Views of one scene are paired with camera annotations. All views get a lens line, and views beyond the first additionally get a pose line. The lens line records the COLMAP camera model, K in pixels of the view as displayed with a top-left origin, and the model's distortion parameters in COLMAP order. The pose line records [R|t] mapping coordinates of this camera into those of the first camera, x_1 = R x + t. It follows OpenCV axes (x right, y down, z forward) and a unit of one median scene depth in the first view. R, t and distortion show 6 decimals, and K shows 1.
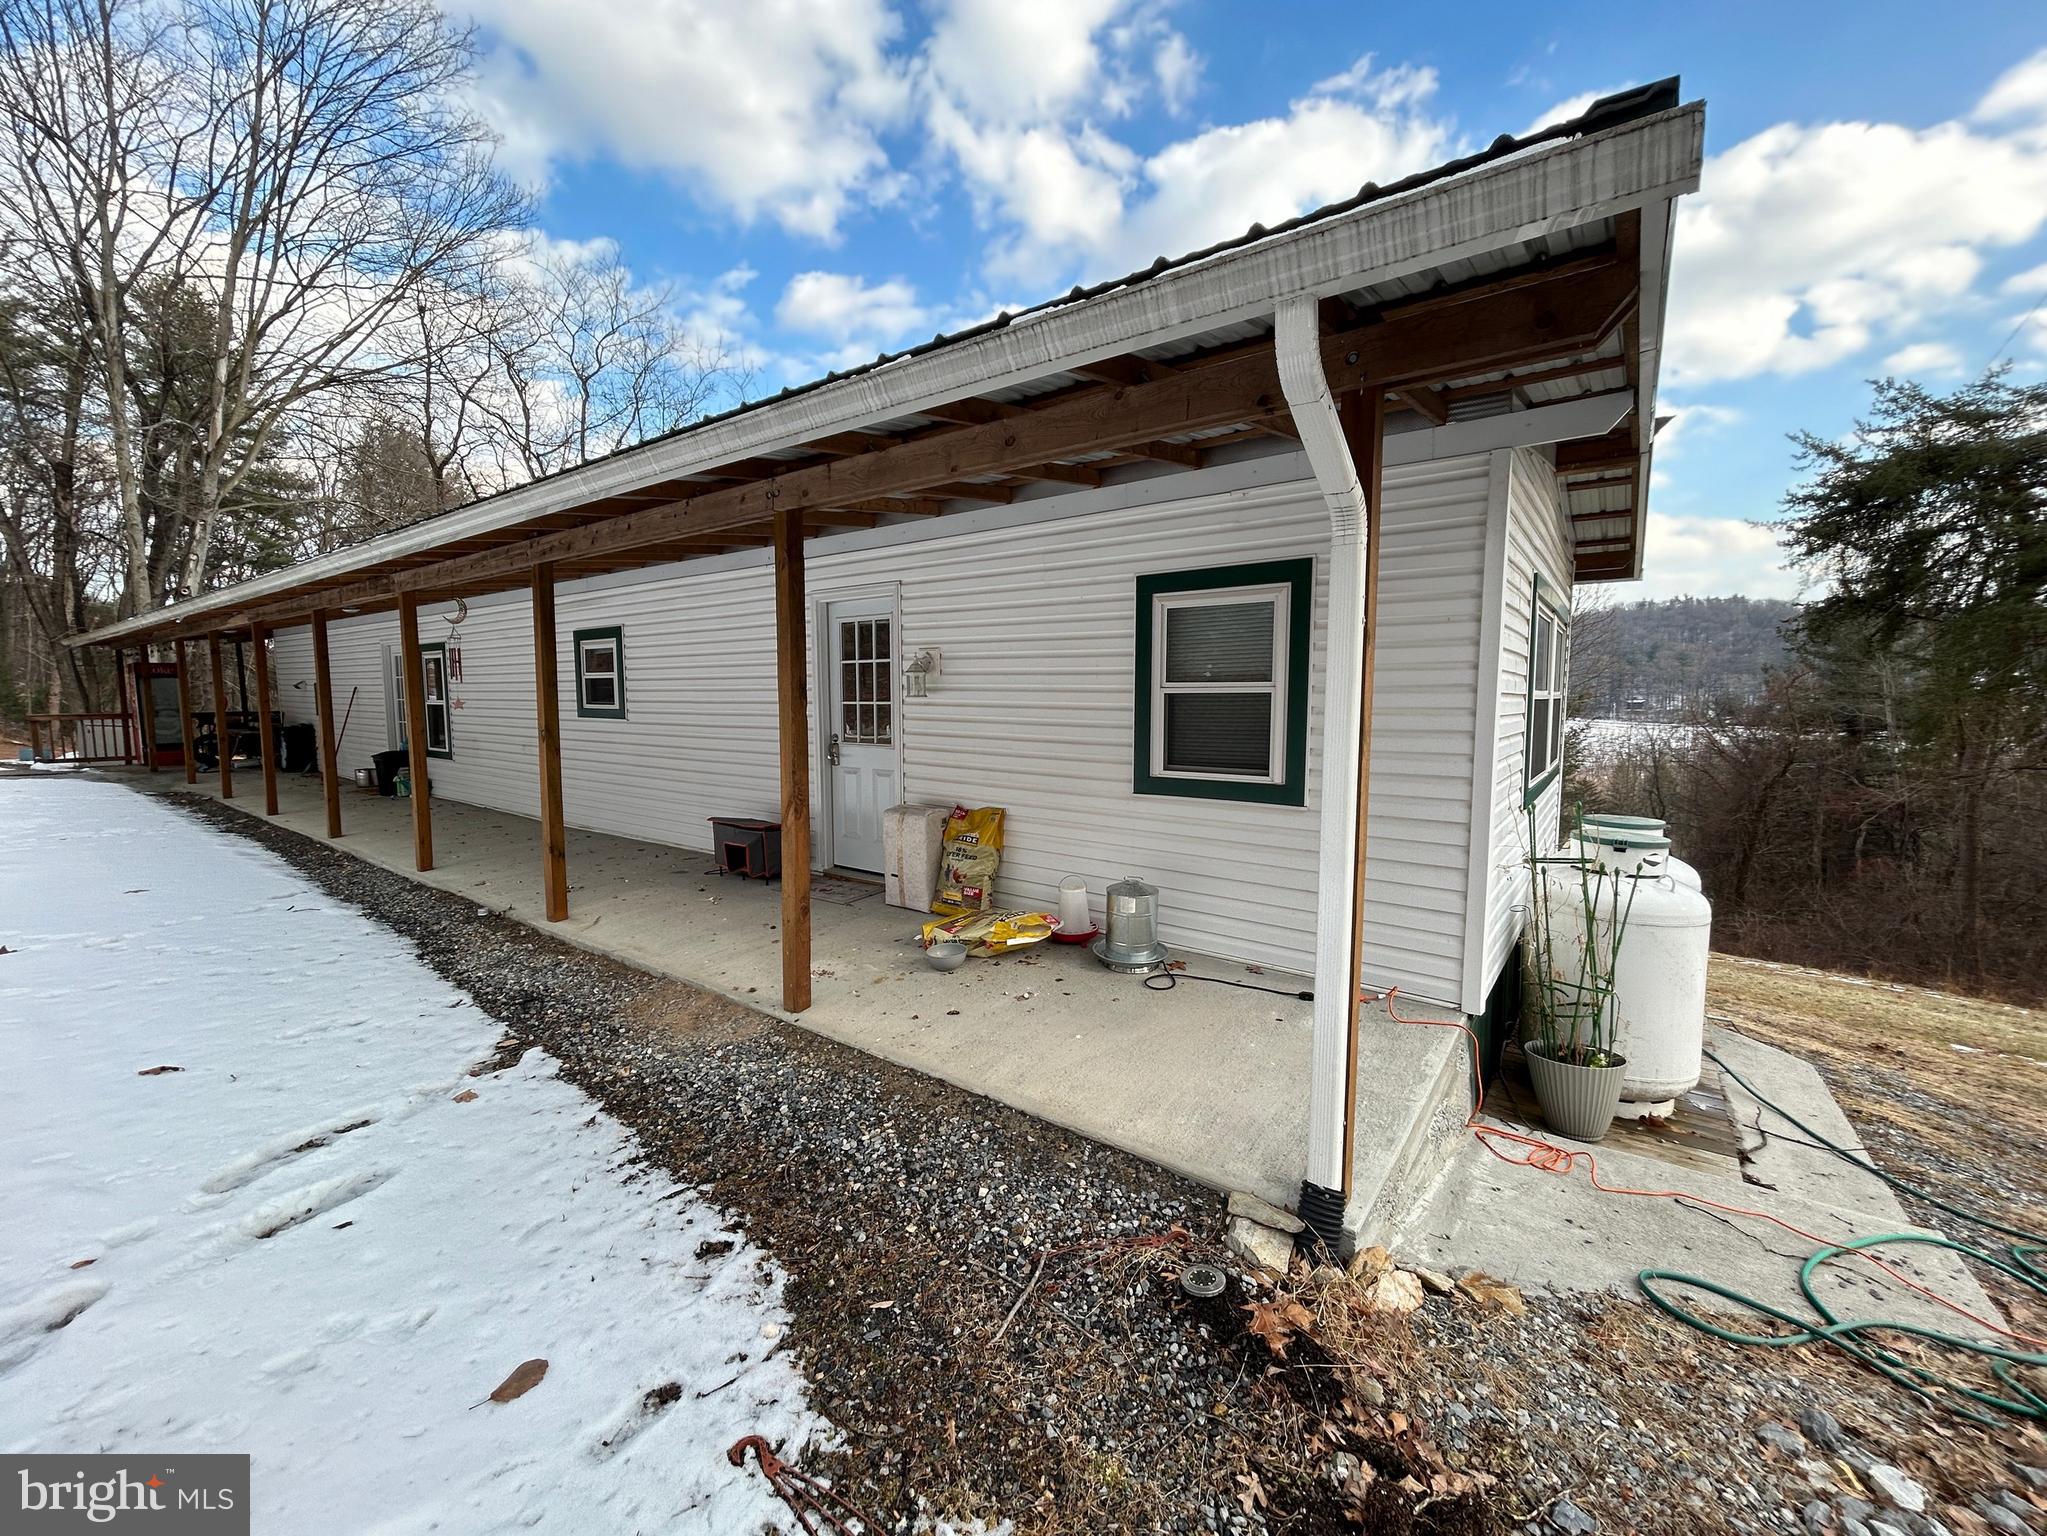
lens RADIAL K [[827.4, 0, 1019.0], [0, 827.4, 768.8], [0, 0, 1]] dist [-0.000397, 0.000022]
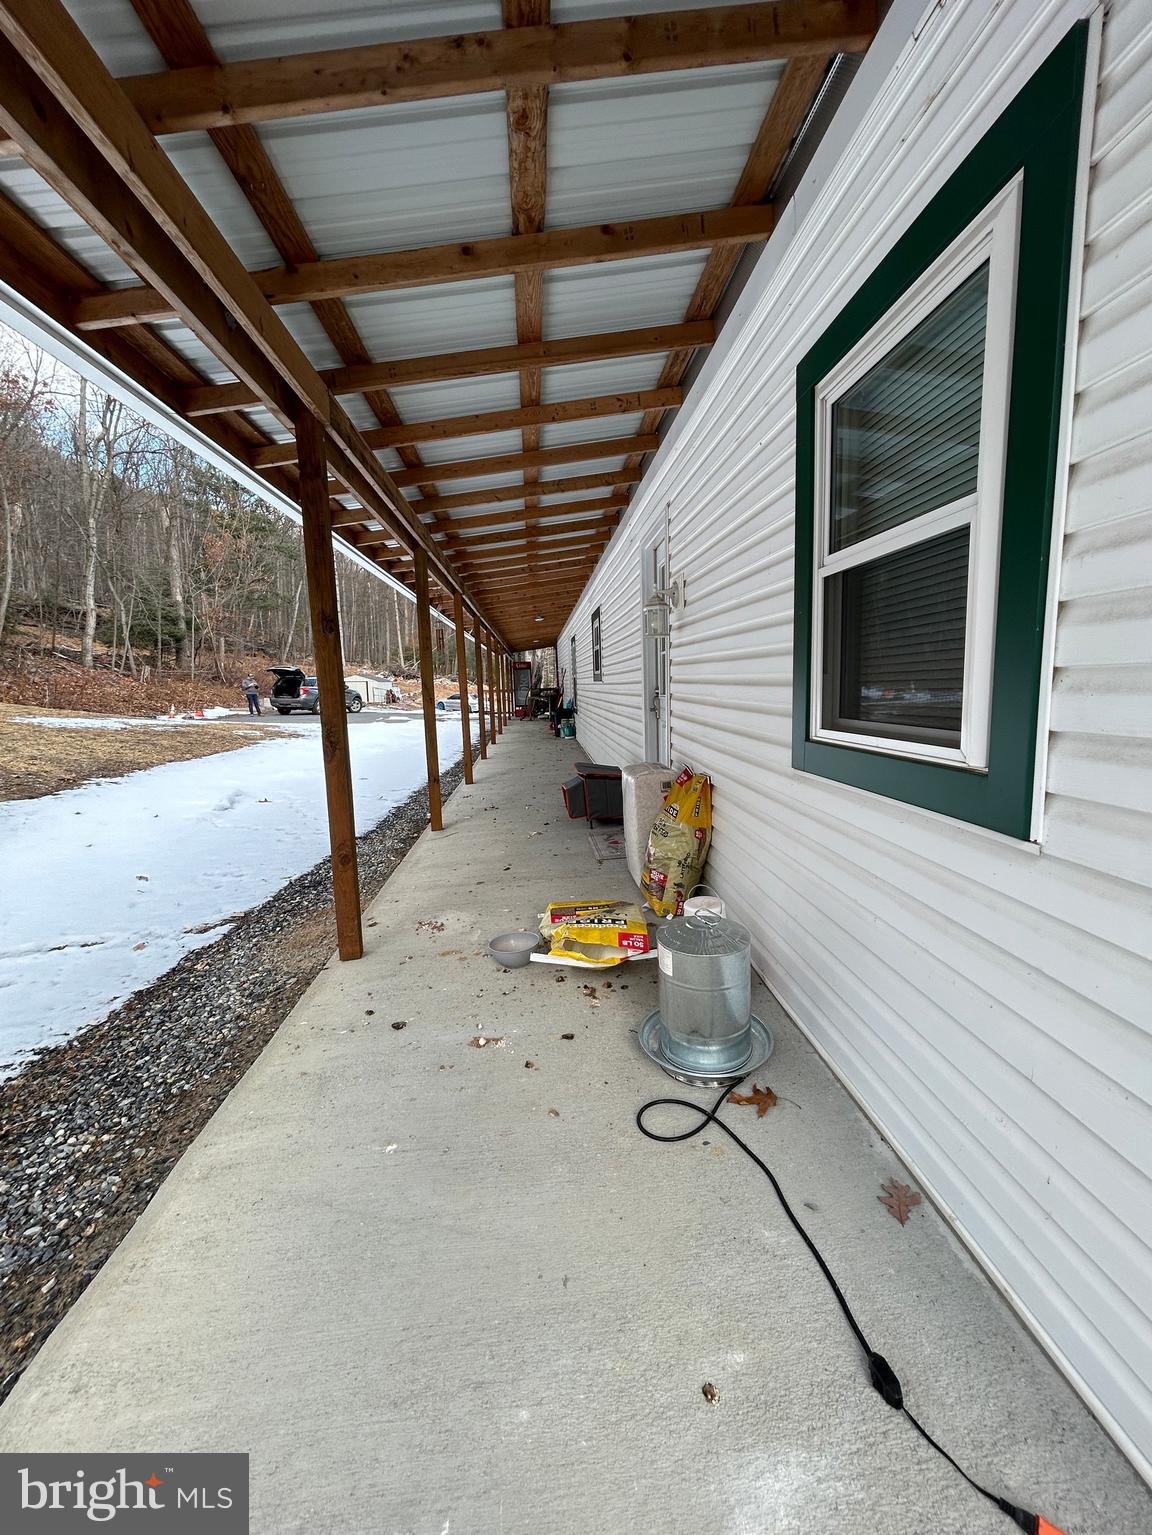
lens RADIAL K [[620.5, 0, 578.0], [0, 620.5, 767.7], [0, 0, 1]] dist [-0.000397, 0.000022]
pose [[0.656758, 0.085231, -0.749270, 0.401257], [-0.042102, 0.996187, 0.076414, 0.002967], [0.752925, -0.018640, 0.657842, 0.675706]]
